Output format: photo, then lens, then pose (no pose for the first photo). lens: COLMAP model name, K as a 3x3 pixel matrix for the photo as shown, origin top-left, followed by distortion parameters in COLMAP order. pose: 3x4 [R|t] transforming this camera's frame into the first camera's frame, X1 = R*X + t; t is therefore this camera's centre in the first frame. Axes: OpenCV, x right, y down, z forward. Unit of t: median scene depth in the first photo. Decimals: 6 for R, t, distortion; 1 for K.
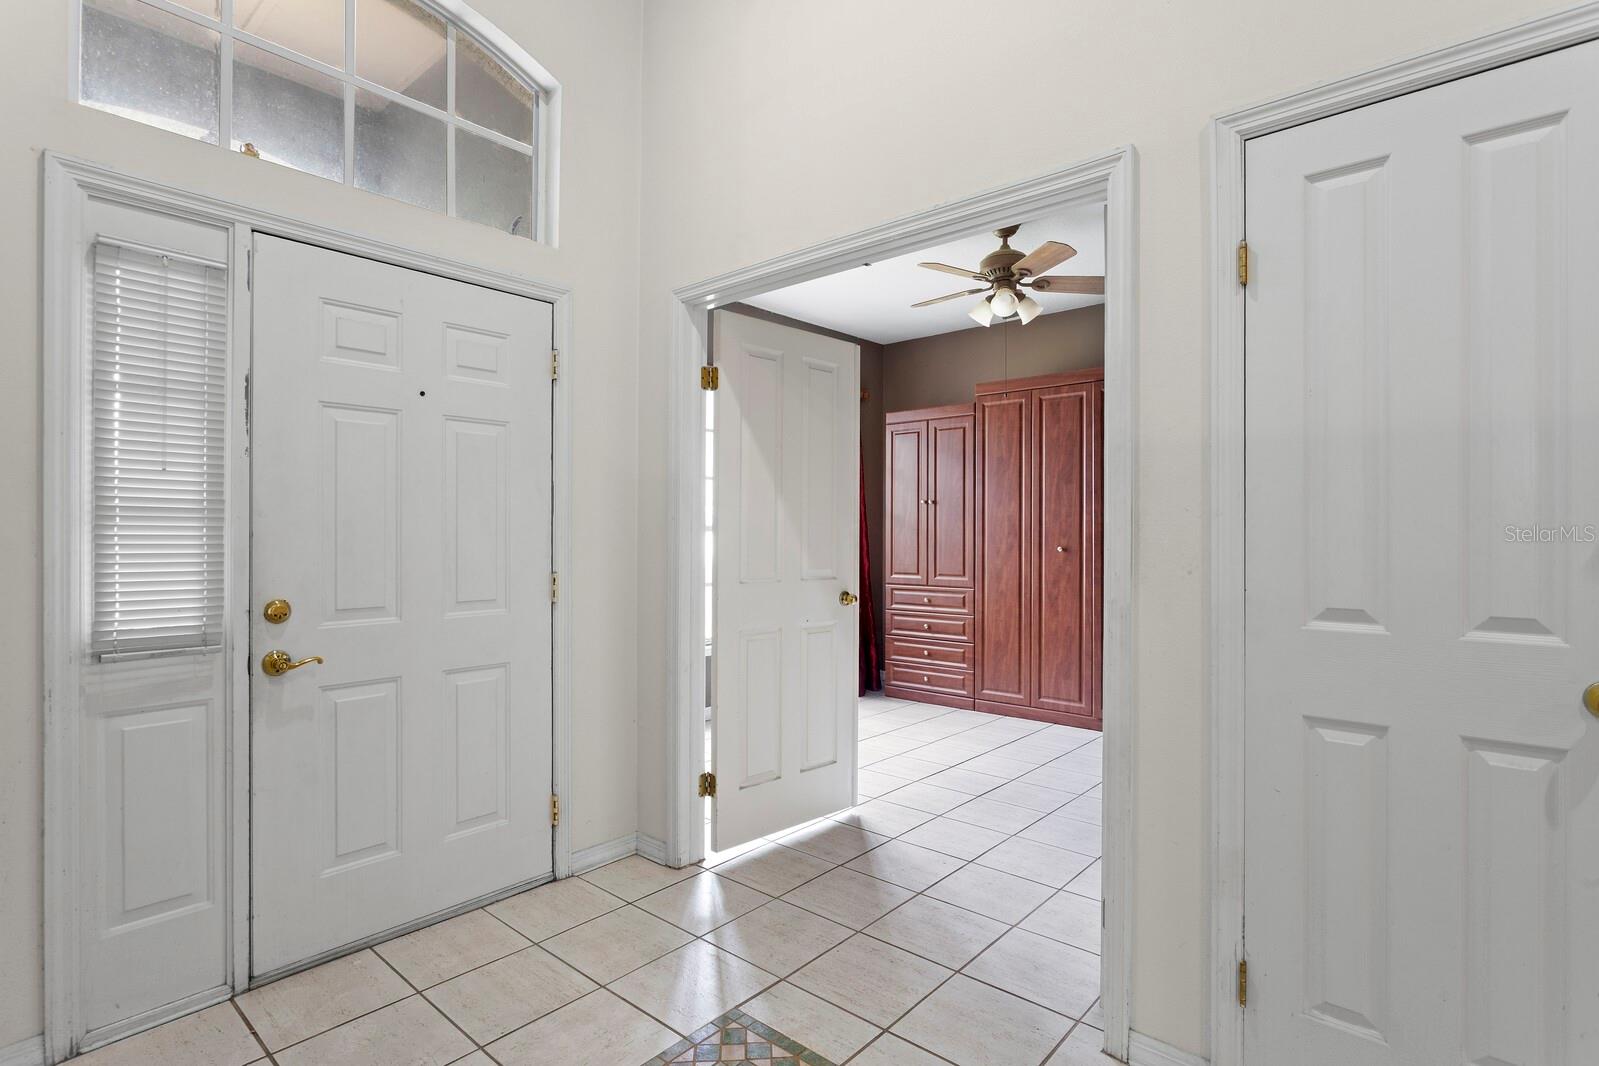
lens RADIAL K [[795.9, 0, 799.0], [0, 795.9, 530.4], [0, 0, 1]] dist [-0.000096, 0.000270]
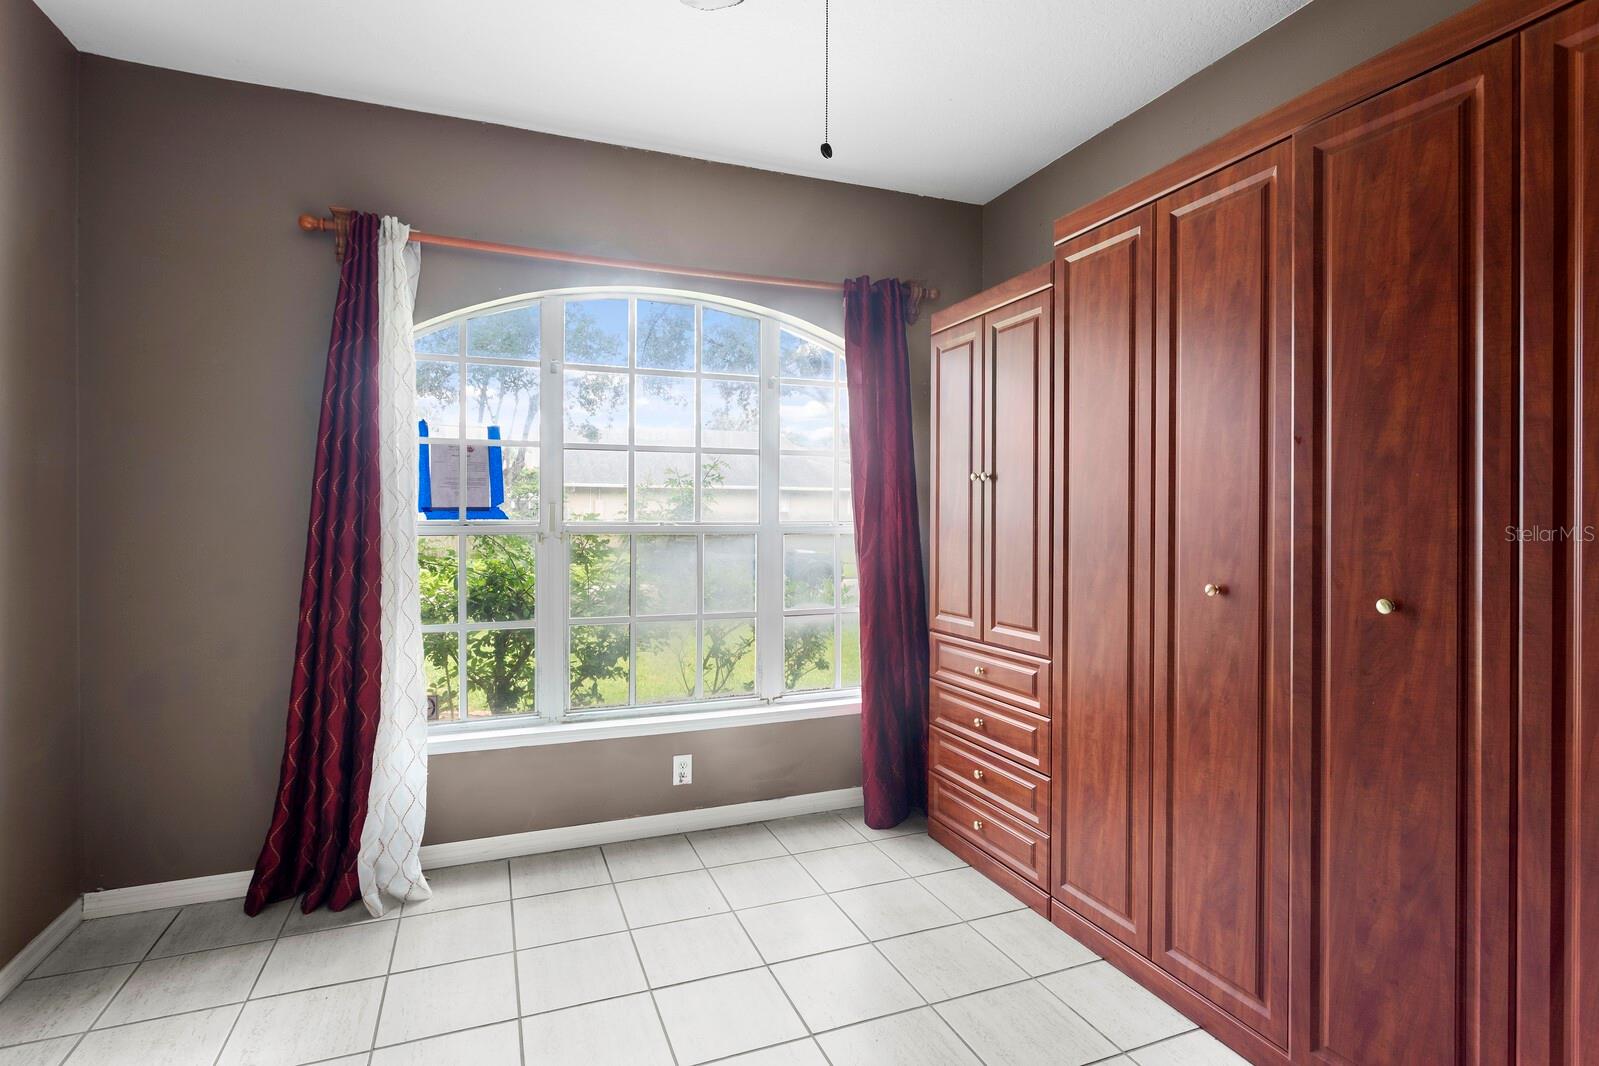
lens RADIAL K [[795.9, 0, 793.7], [0, 795.9, 521.8], [0, 0, 1]] dist [-0.000096, 0.000270]
pose [[0.889221, 0.001994, -0.457473, 0.298316], [0.001164, 0.999977, 0.006621, -0.011577], [0.457476, -0.006420, 0.889199, 0.513764]]
